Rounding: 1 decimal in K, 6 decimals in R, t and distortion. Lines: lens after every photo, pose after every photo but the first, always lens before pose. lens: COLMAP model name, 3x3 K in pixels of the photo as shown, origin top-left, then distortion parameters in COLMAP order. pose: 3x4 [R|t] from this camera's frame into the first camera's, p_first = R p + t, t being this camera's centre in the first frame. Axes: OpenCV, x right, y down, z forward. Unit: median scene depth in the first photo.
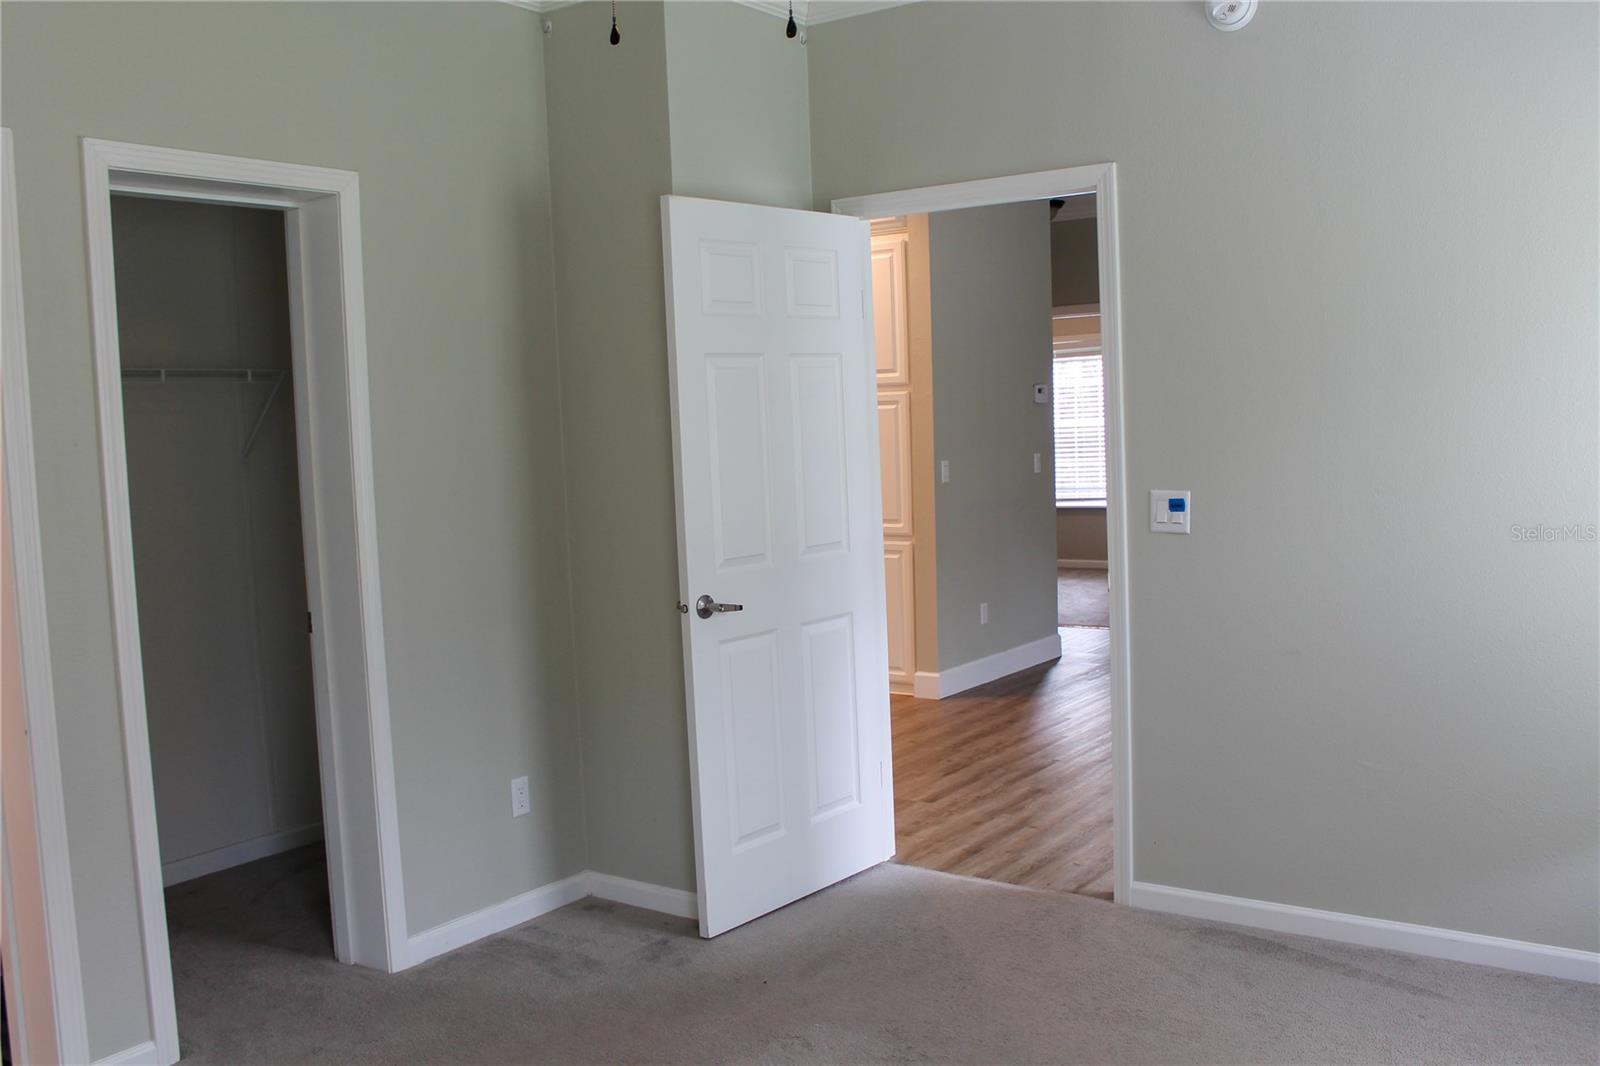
lens RADIAL K [[1434.7, 0, 800.0], [0, 1434.7, 533.0], [0, 0, 1]] dist [-0.010926, -0.001878]
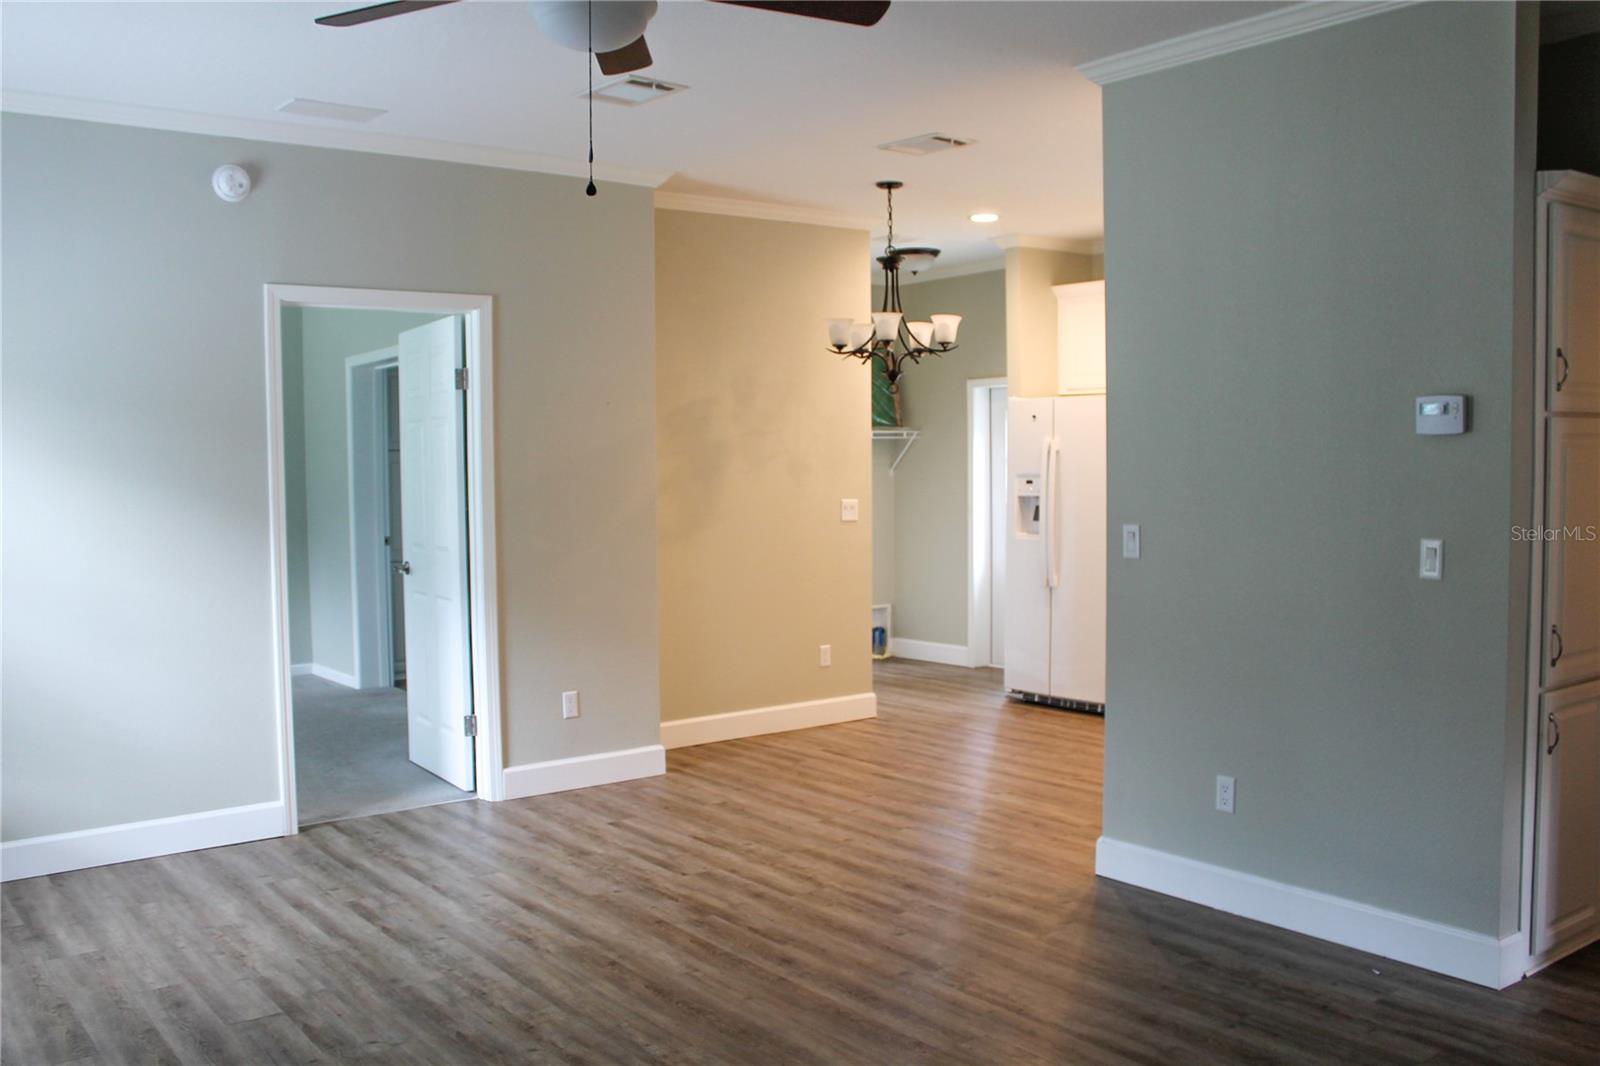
lens RADIAL K [[1434.7, 0, 800.0], [0, 1434.7, 533.0], [0, 0, 1]] dist [-0.010926, -0.001878]
pose [[-0.313949, 0.091792, -0.944992, 0.753918], [-0.052073, 0.992153, 0.113673, -0.111957], [0.948011, 0.084896, -0.306705, 1.056122]]
